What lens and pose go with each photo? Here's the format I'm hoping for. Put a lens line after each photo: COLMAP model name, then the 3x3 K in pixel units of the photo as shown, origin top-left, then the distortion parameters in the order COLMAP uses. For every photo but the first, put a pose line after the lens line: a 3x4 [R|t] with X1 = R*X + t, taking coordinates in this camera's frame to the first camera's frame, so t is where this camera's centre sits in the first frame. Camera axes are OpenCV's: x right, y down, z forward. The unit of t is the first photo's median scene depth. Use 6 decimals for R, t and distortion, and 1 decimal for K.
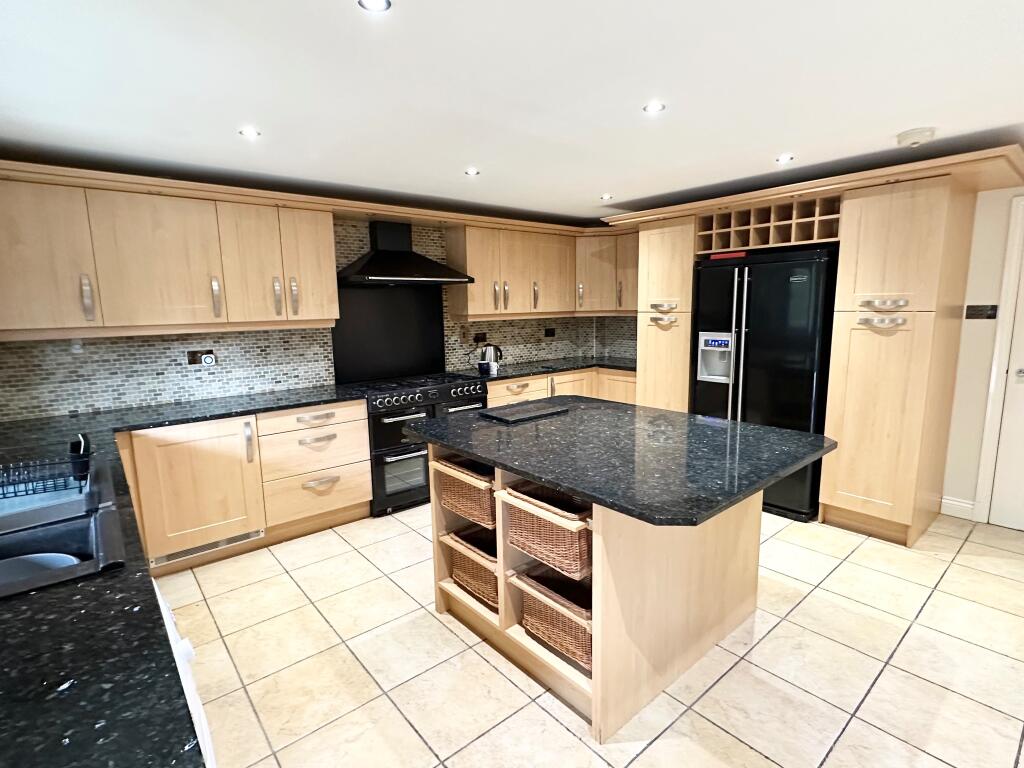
lens RADIAL K [[511.7, 0, 512.0], [0, 511.7, 384.0], [0, 0, 1]] dist [-0.002319, -0.000578]
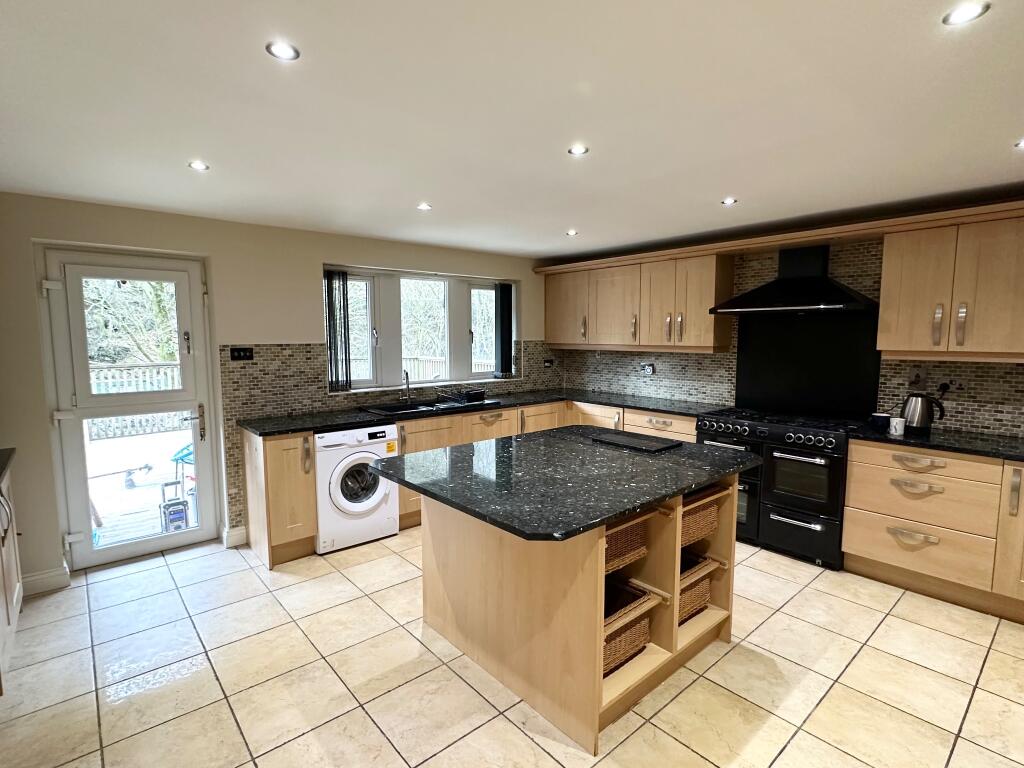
lens RADIAL K [[511.7, 0, 512.0], [0, 511.7, 384.0], [0, 0, 1]] dist [-0.002319, -0.000578]
pose [[0.013663, 0.117362, -0.992995, 0.754392], [-0.152261, 0.981751, 0.113938, -0.102077], [0.988246, 0.149638, 0.031284, 0.510046]]
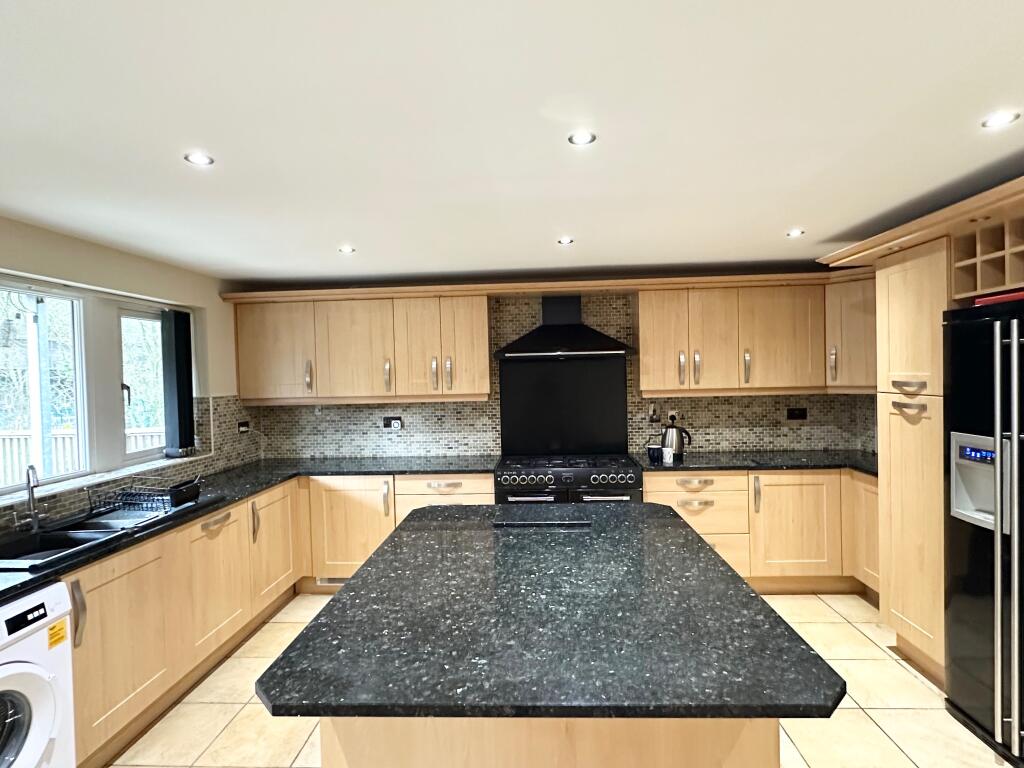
lens RADIAL K [[527.4, 0, 512.0], [0, 527.4, 384.0], [0, 0, 1]] dist [-0.001780, -0.001038]
pose [[0.729478, 0.014507, -0.683850, 0.414807], [-0.094124, 0.992393, -0.079352, -0.062059], [0.677497, 0.122253, 0.725295, 0.232050]]
